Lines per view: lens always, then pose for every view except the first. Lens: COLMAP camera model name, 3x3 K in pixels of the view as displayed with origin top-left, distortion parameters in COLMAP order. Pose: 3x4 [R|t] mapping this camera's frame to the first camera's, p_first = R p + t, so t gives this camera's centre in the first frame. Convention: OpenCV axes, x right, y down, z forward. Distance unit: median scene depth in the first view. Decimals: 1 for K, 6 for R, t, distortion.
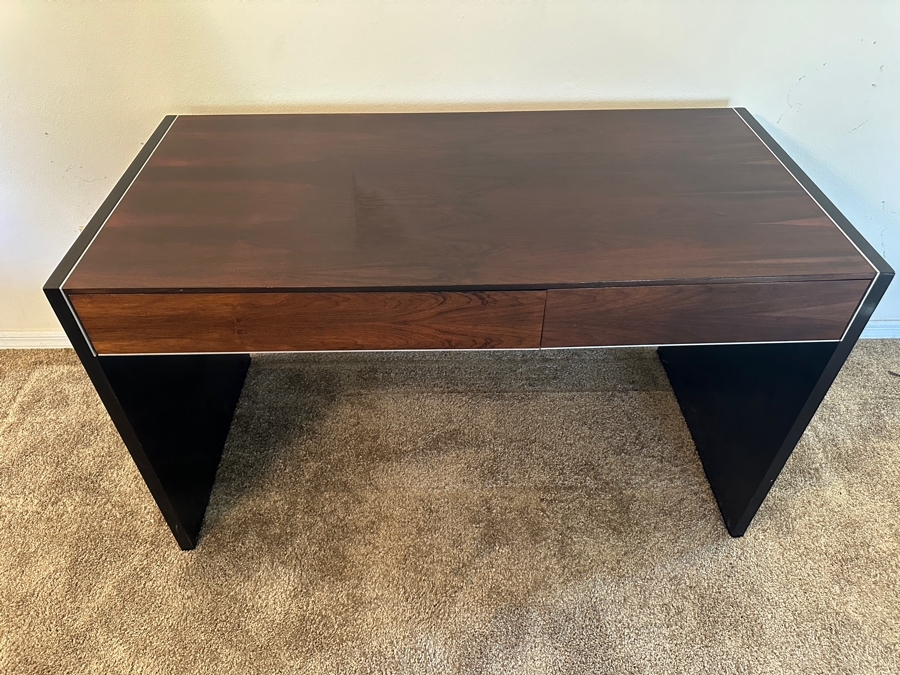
lens RADIAL K [[641.5, 0, 447.5], [0, 641.5, 331.7], [0, 0, 1]] dist [0.008097, -0.023145]
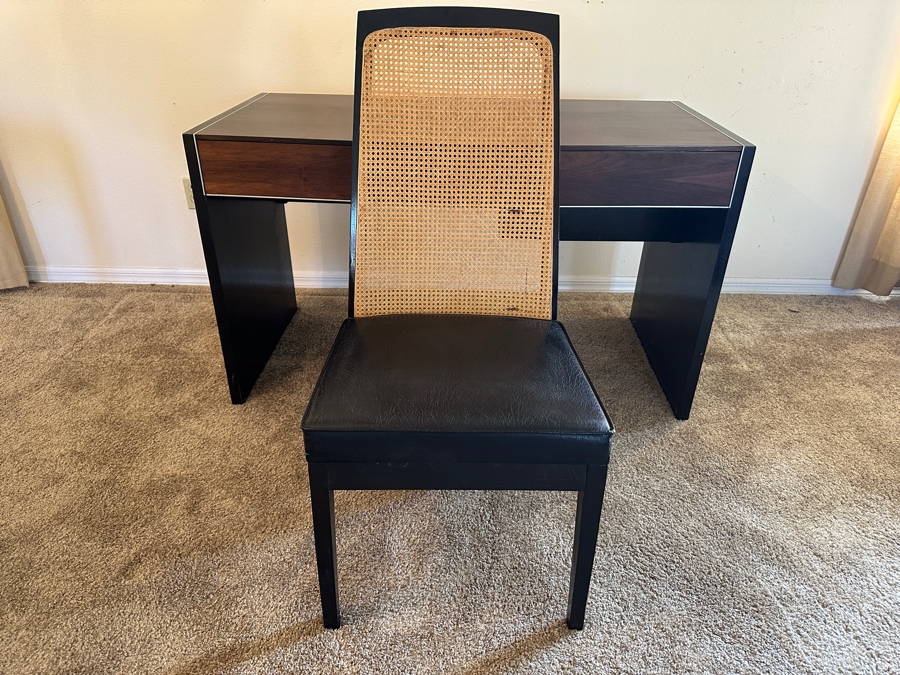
lens RADIAL K [[641.5, 0, 443.0], [0, 641.5, 341.1], [0, 0, 1]] dist [0.008097, -0.023145]
pose [[0.997764, 0.044879, -0.049534, 0.058983], [-0.054636, 0.974507, -0.217603, 0.496837], [0.038505, 0.219822, 0.974780, -0.248573]]
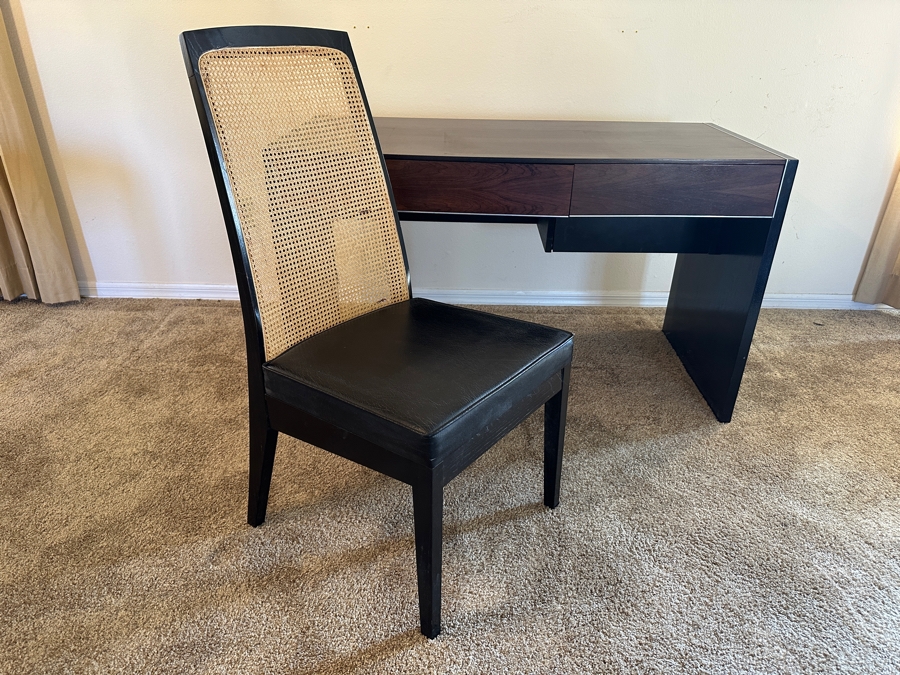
lens RADIAL K [[641.5, 0, 438.5], [0, 641.5, 344.7], [0, 0, 1]] dist [0.008097, -0.023145]
pose [[0.997814, 0.042555, -0.050560, -0.055154], [-0.054255, 0.964333, -0.259073, 0.568087], [0.037732, 0.261250, 0.964534, -0.299690]]
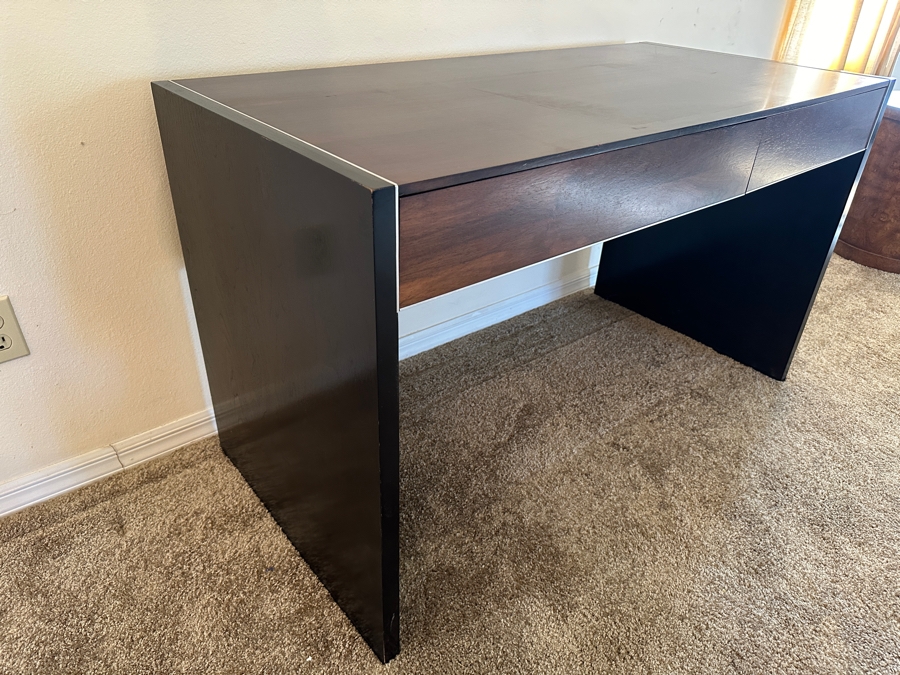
lens RADIAL K [[641.5, 0, 431.6], [0, 641.5, 339.5], [0, 0, 1]] dist [0.008097, -0.023145]
pose [[0.796622, -0.294997, 0.527608, -0.677339], [0.385057, 0.920477, -0.066730, 0.093402], [-0.465966, 0.256318, 0.846863, 0.329593]]
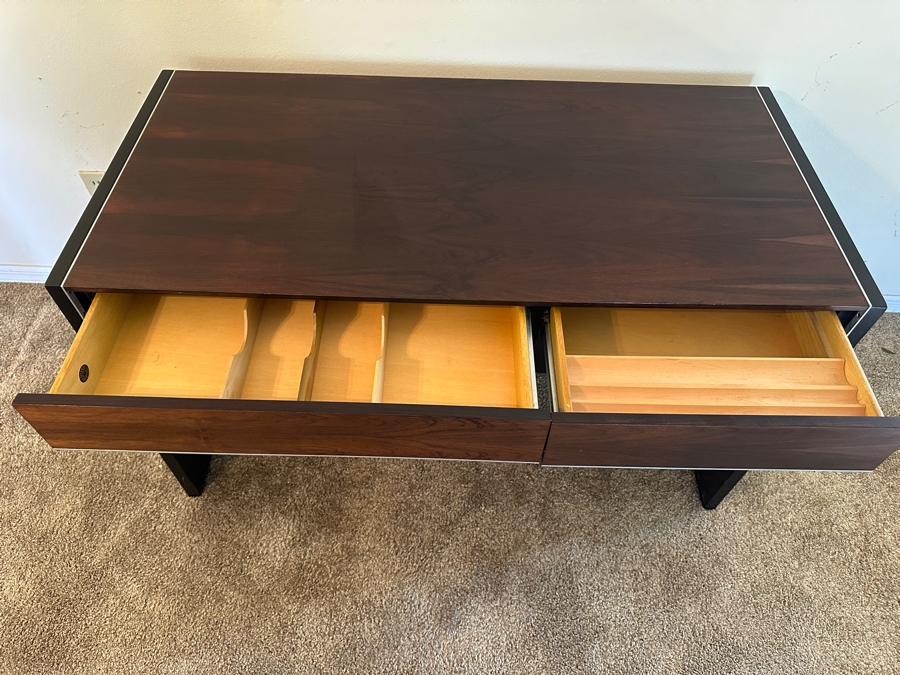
lens RADIAL K [[641.5, 0, 449.8], [0, 641.5, 331.4], [0, 0, 1]] dist [0.008097, -0.023145]
pose [[0.998836, 0.047875, -0.005850, 0.014904], [-0.046204, 0.984582, 0.168711, -0.138698], [0.013837, -0.168244, 0.985648, -0.004352]]
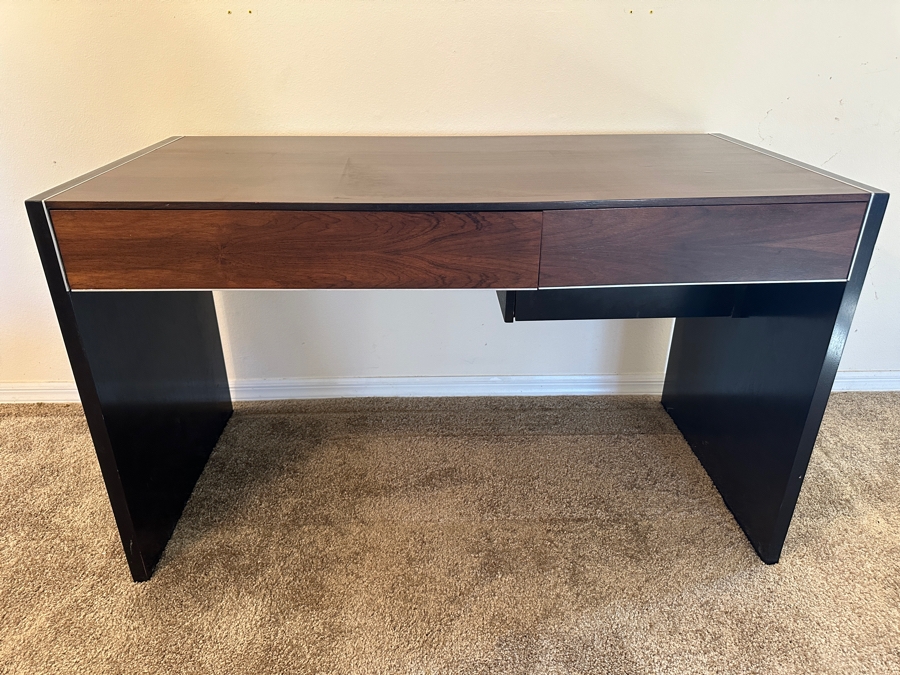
lens RADIAL K [[641.5, 0, 451.1], [0, 641.5, 340.9], [0, 0, 1]] dist [0.008097, -0.023145]
pose [[0.999896, -0.003056, 0.014090, 0.000812], [0.006852, 0.960583, -0.277908, 0.287769], [-0.012686, 0.277976, 0.960504, 0.082472]]
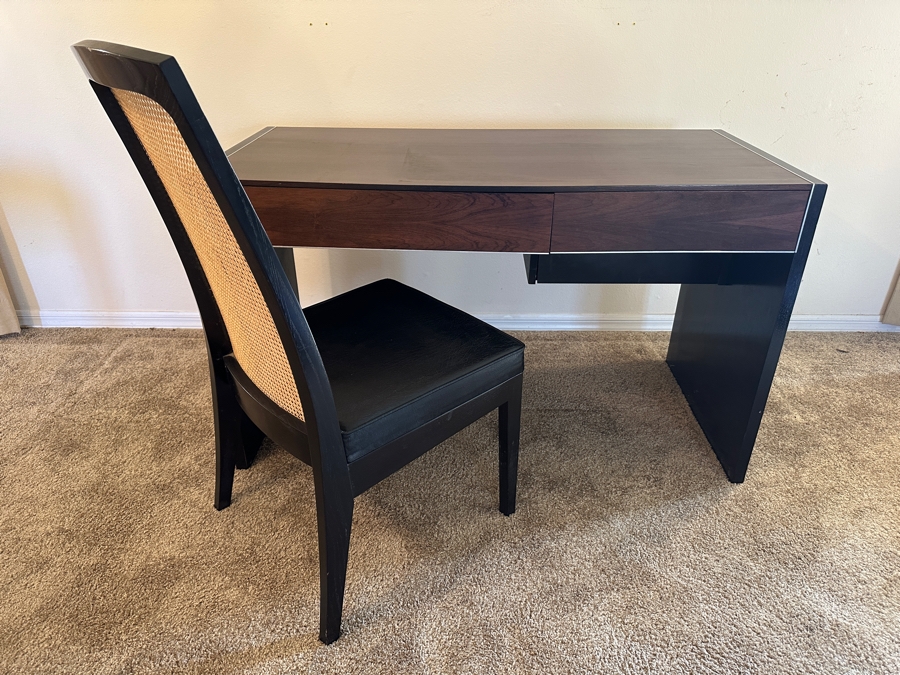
lens RADIAL K [[641.5, 0, 439.5], [0, 641.5, 343.8], [0, 0, 1]] dist [0.008097, -0.023145]
pose [[0.997511, 0.032999, -0.062308, 0.010983], [-0.047009, 0.969904, -0.238908, 0.400991], [0.052549, 0.241243, 0.969041, -0.146743]]
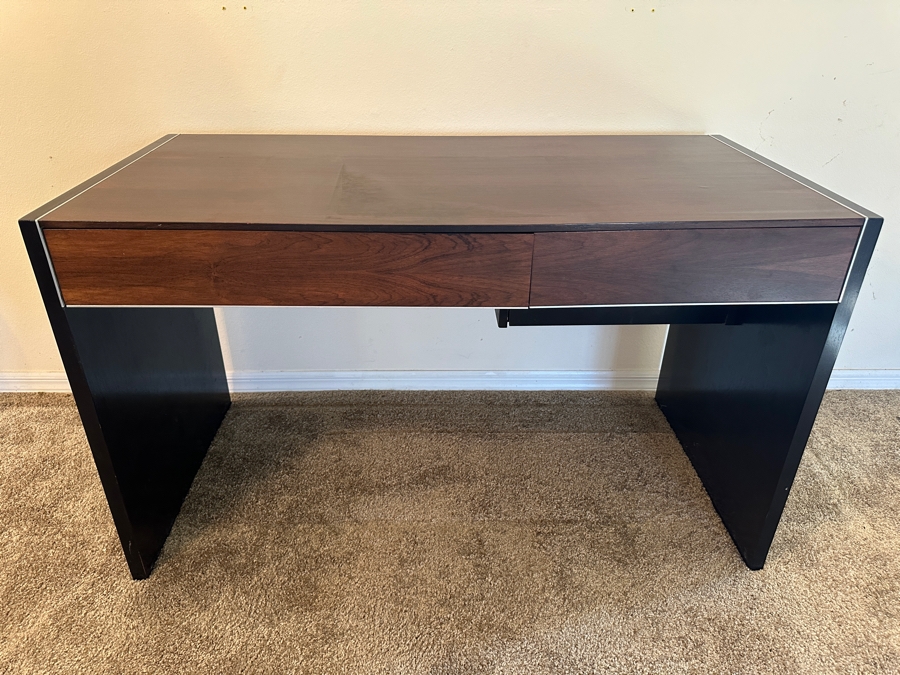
lens RADIAL K [[641.5, 0, 448.9], [0, 641.5, 335.0], [0, 0, 1]] dist [0.008097, -0.023145]
pose [[0.999952, 0.007502, 0.006321, 0.014623], [-0.005815, 0.972231, -0.233953, 0.229425], [-0.007901, 0.233905, 0.972227, 0.059953]]
